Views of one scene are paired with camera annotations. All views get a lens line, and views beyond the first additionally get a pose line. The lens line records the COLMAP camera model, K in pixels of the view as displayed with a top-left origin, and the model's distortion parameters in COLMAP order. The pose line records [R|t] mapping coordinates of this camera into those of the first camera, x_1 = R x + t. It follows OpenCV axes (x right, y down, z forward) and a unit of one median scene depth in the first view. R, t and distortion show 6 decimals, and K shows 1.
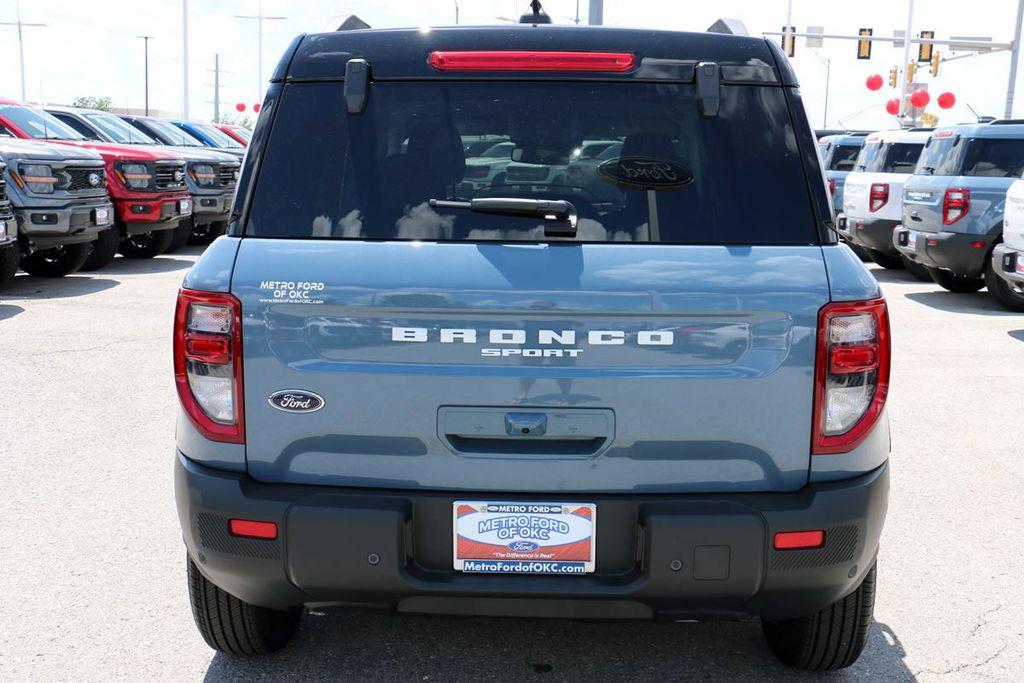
lens RADIAL K [[1105.3, 0, 505.4], [0, 1105.3, 343.0], [0, 0, 1]] dist [0.011414, 0.025208]
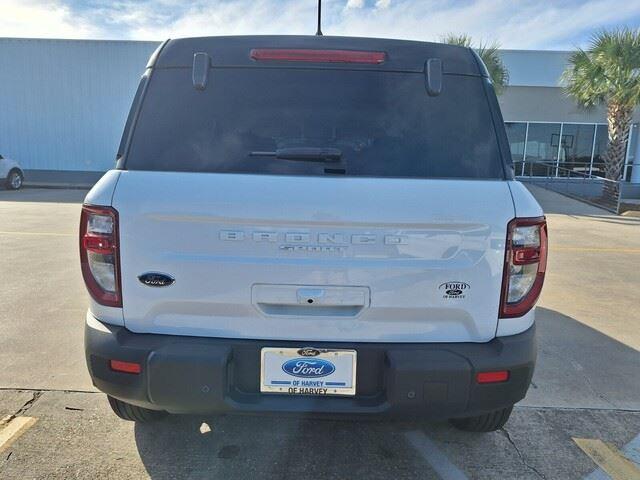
lens RADIAL K [[450.5, 0, 320.0], [0, 450.5, 240.0], [0, 0, 1]] dist [0.051065, -0.046673]
pose [[0.999394, 0.014679, 0.031548, 0.010642], [-0.013093, 0.998668, -0.049918, 0.026610], [-0.032238, 0.049474, 0.998255, 0.378480]]
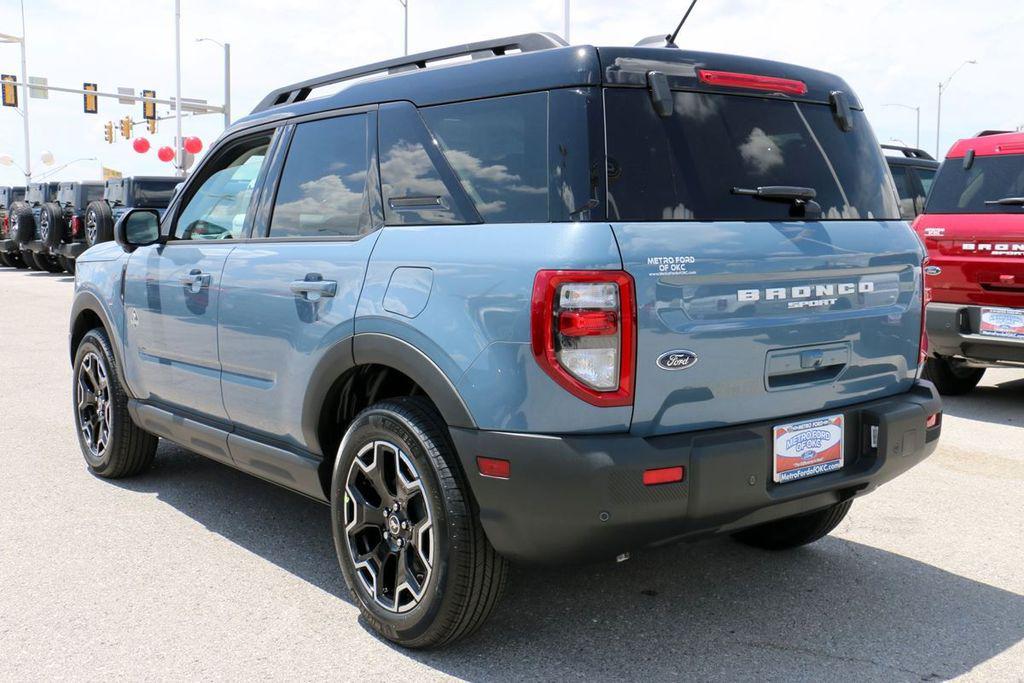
lens RADIAL K [[1105.3, 0, 505.4], [0, 1105.3, 343.0], [0, 0, 1]] dist [0.011414, 0.025208]
pose [[0.761126, -0.082165, 0.643378, -1.082368], [0.114366, 0.993403, -0.008430, 0.024493], [-0.638441, 0.079997, 0.765502, 0.227375]]
